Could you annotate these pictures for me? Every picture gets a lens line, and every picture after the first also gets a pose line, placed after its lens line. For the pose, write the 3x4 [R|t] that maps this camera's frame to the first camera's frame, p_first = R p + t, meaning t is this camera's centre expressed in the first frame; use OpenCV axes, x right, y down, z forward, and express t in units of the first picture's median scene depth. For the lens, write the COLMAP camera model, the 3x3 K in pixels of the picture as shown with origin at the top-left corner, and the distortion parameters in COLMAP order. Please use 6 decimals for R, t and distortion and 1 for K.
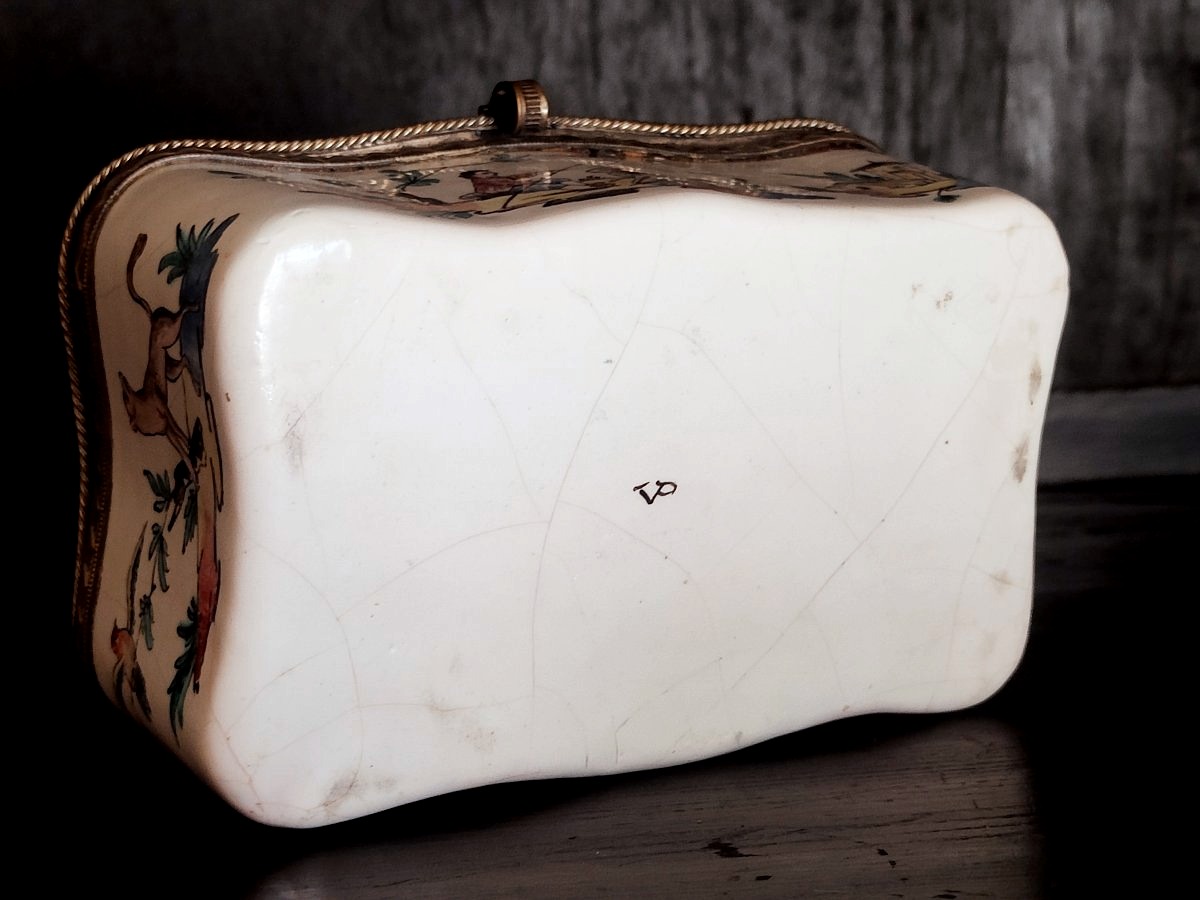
lens RADIAL K [[2393.9, 0, 646.0], [0, 2393.9, 452.1], [0, 0, 1]] dist [0.143584, -0.571625]
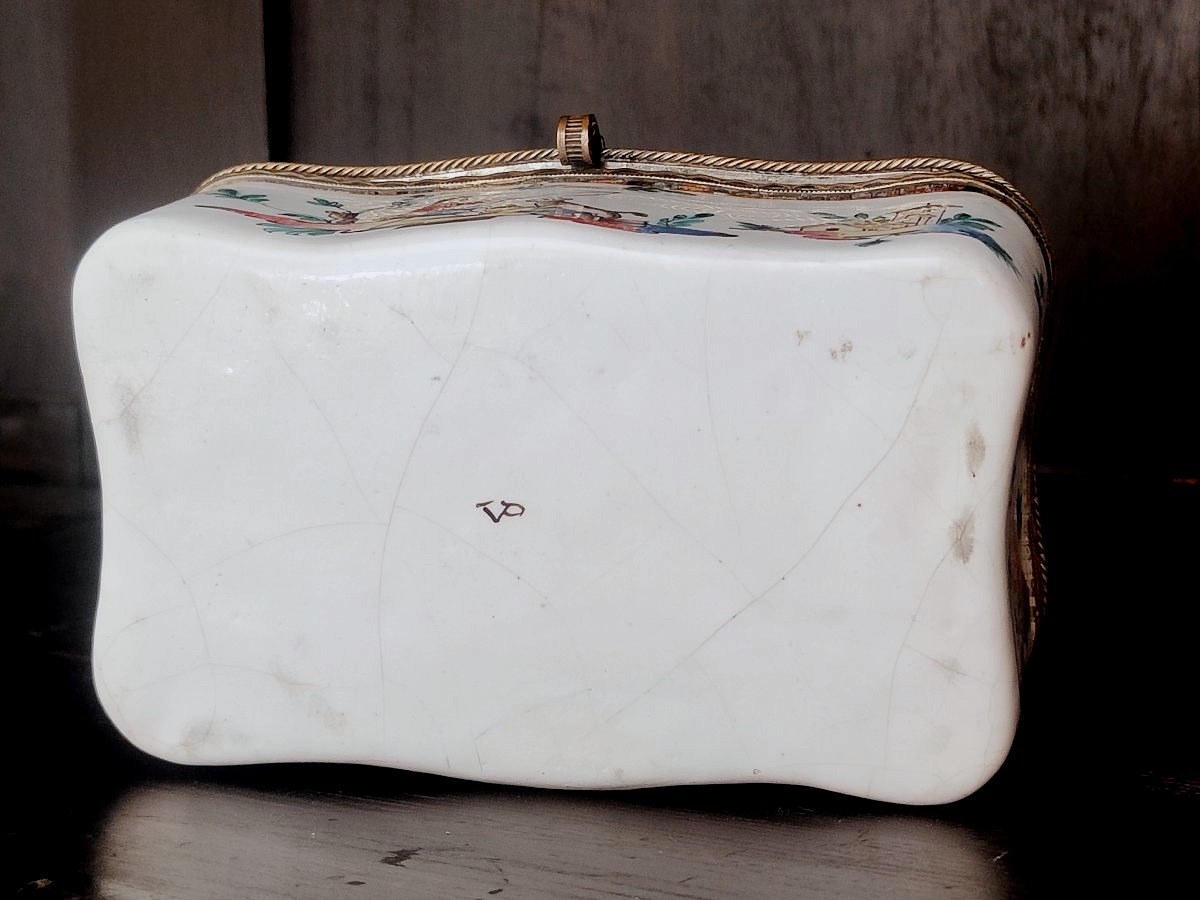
lens RADIAL K [[2393.9, 0, 646.0], [0, 2393.9, 452.1], [0, 0, 1]] dist [0.143584, -0.571625]
pose [[0.740837, 0.097771, -0.664531, 0.723196], [-0.113406, 0.993353, 0.019722, -0.035573], [0.662042, 0.060752, 0.747000, 0.270005]]
